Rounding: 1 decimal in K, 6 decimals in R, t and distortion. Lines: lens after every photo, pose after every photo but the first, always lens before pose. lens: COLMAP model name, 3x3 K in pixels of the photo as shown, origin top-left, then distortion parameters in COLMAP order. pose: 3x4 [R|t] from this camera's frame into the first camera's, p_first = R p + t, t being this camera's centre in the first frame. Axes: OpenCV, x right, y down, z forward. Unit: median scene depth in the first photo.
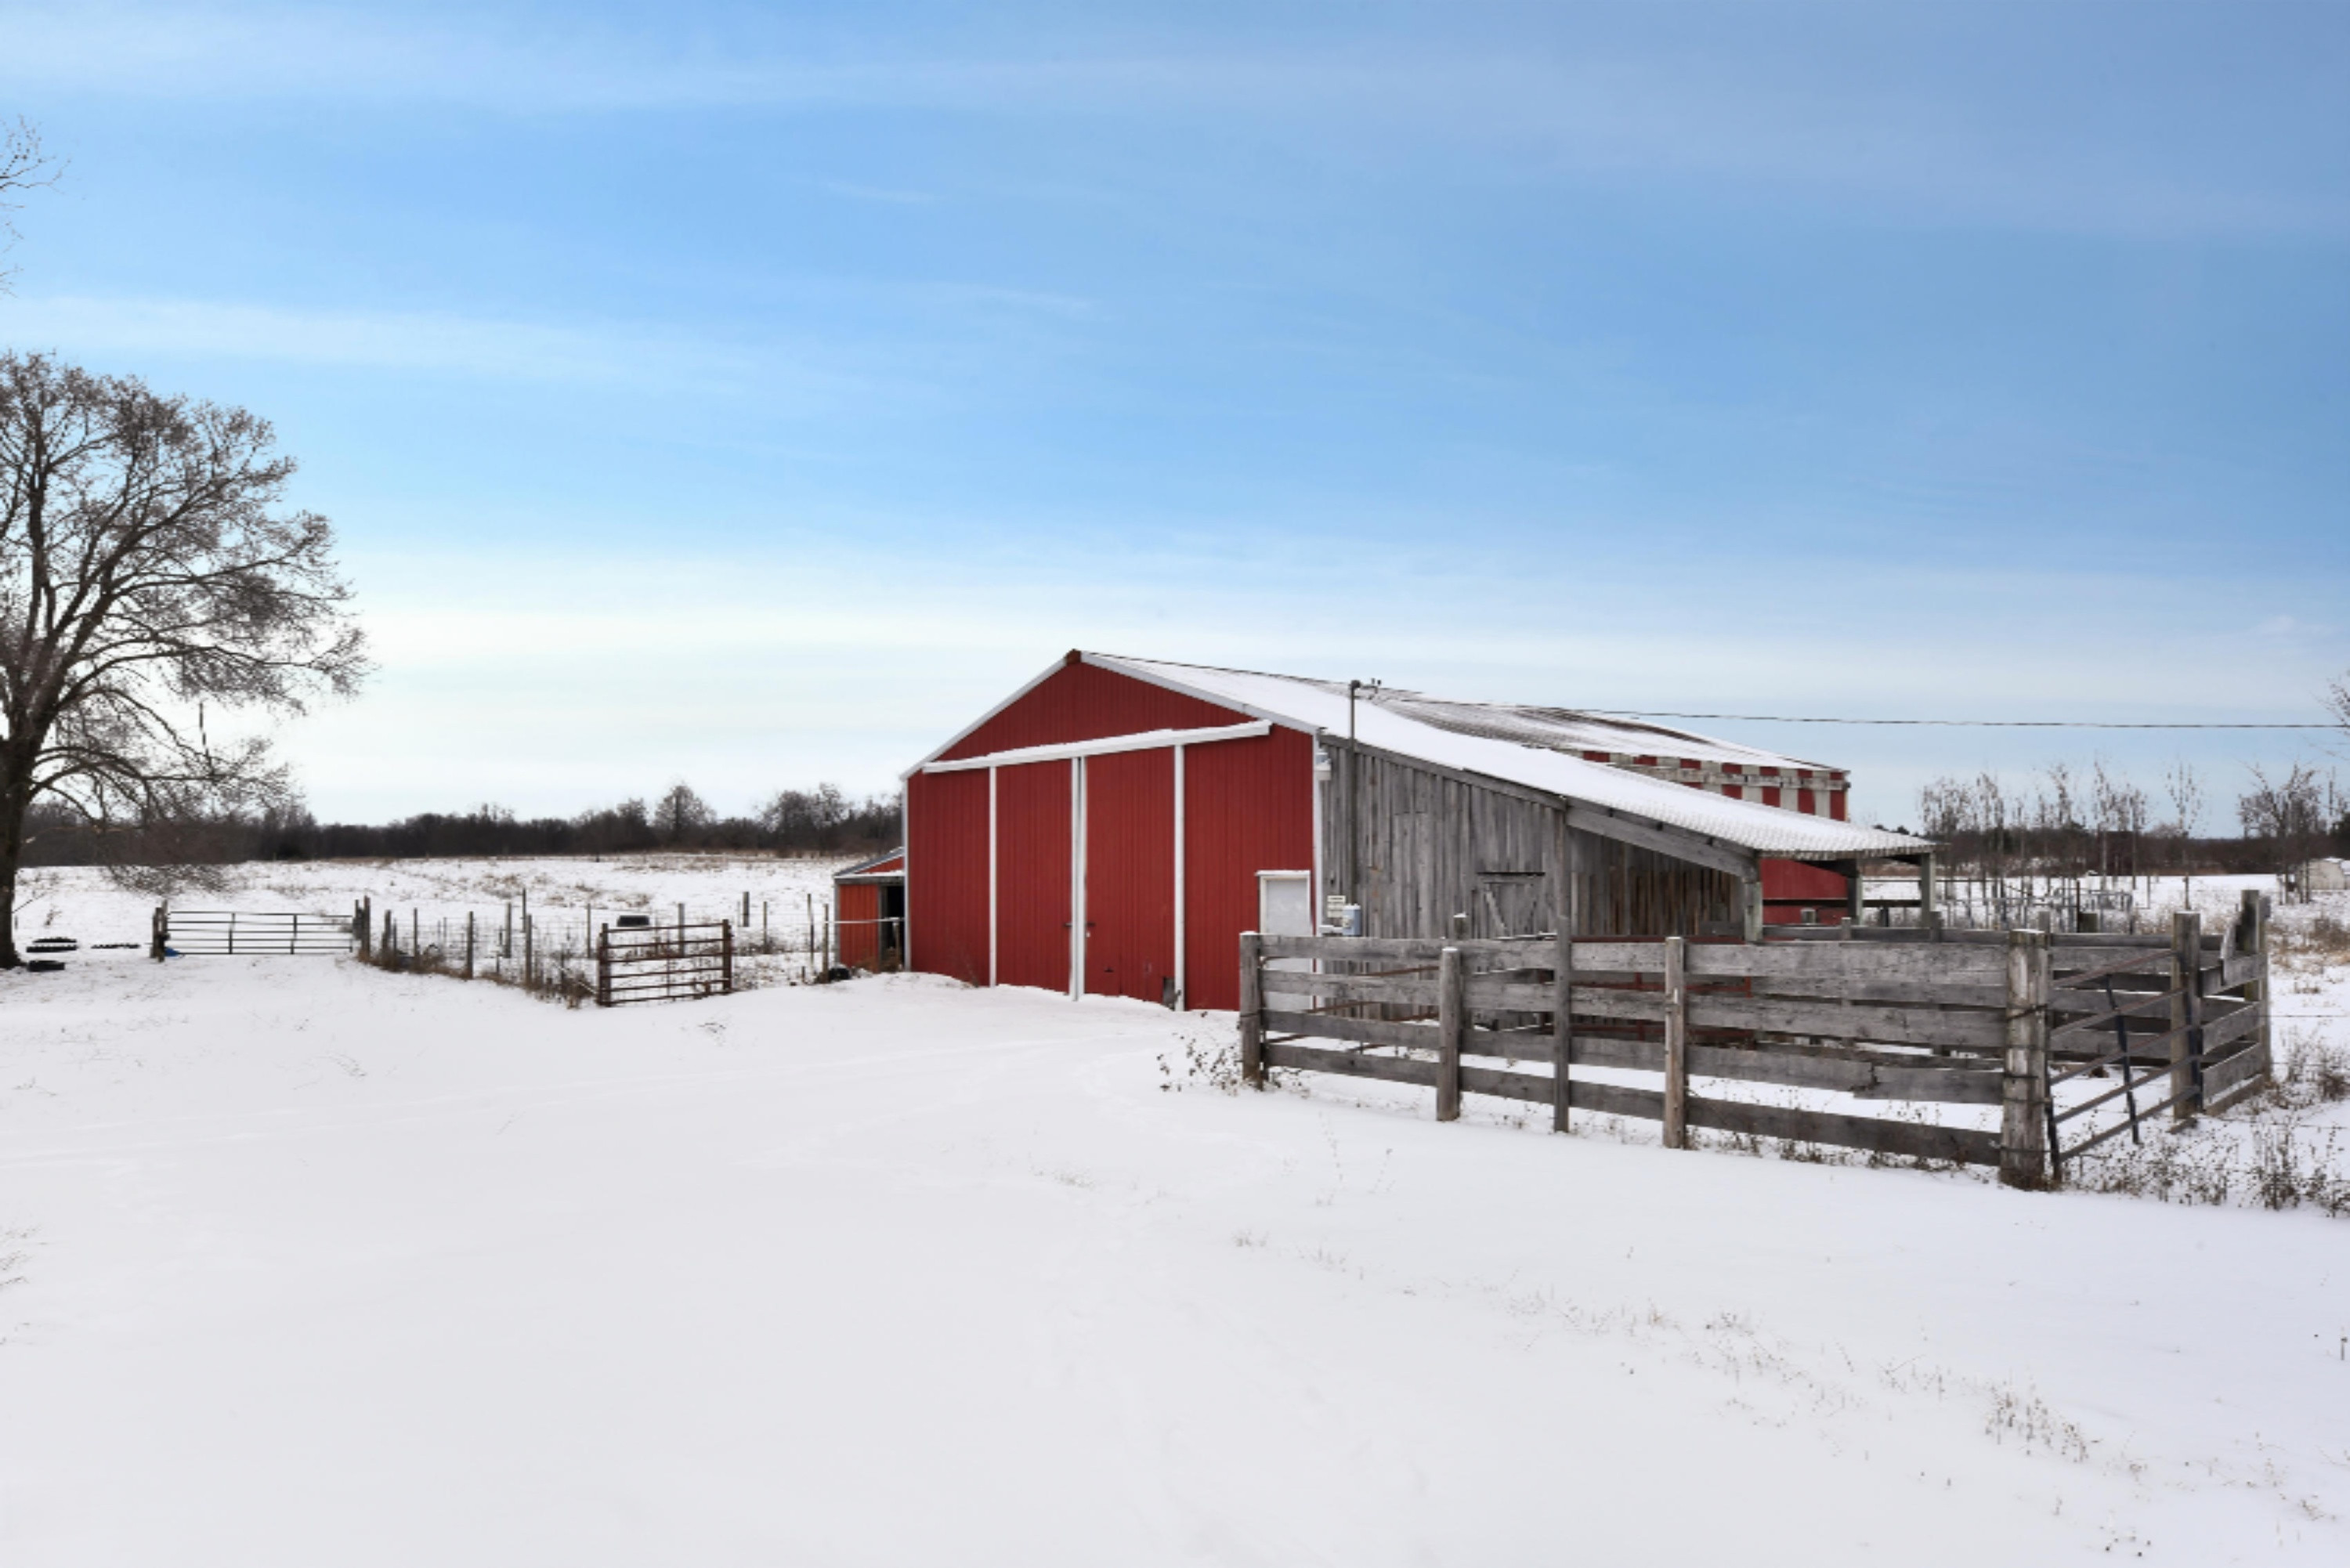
lens RADIAL K [[1318.1, 0, 1163.1], [0, 1318.1, 821.1], [0, 0, 1]] dist [0.000196, 0.000351]
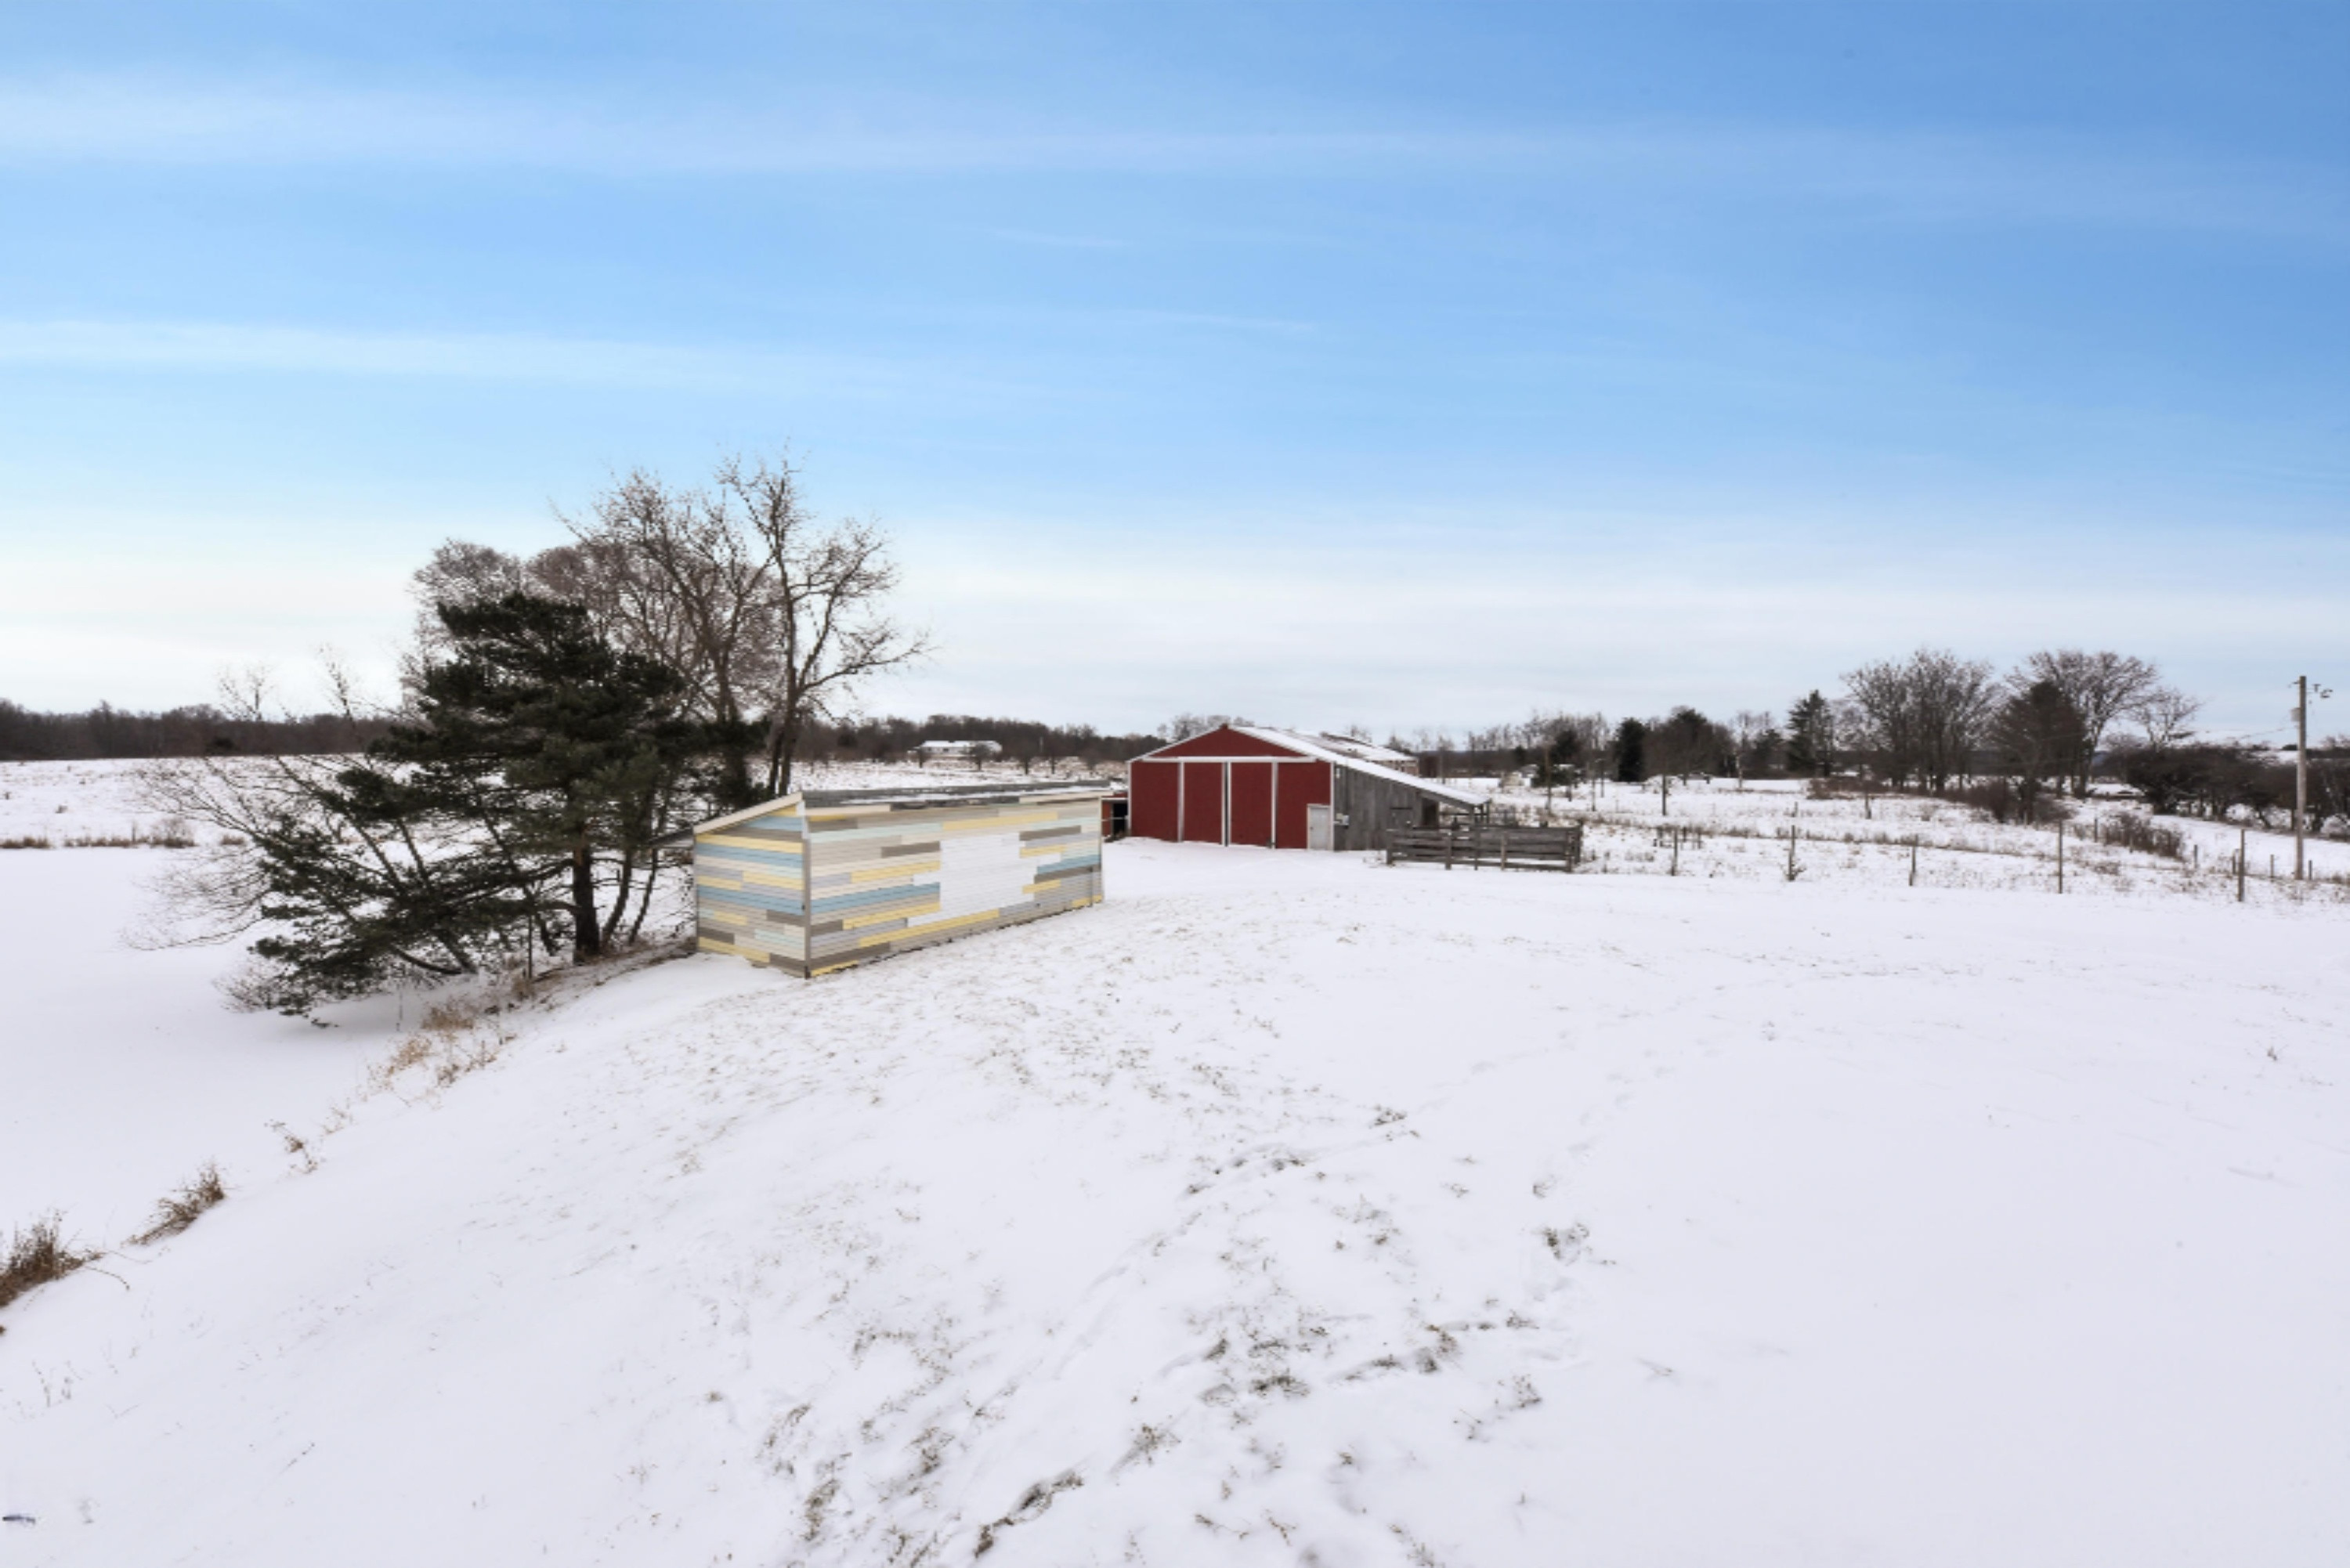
lens RADIAL K [[818.3, 0, 1175.0], [0, 818.3, 784.0], [0, 0, 1]] dist [0.000594, 0.000071]
pose [[0.939828, 0.006232, 0.341590, -0.778692], [-0.027882, 0.997898, 0.058506, -0.102240], [-0.340507, -0.064509, 0.938026, -0.633681]]
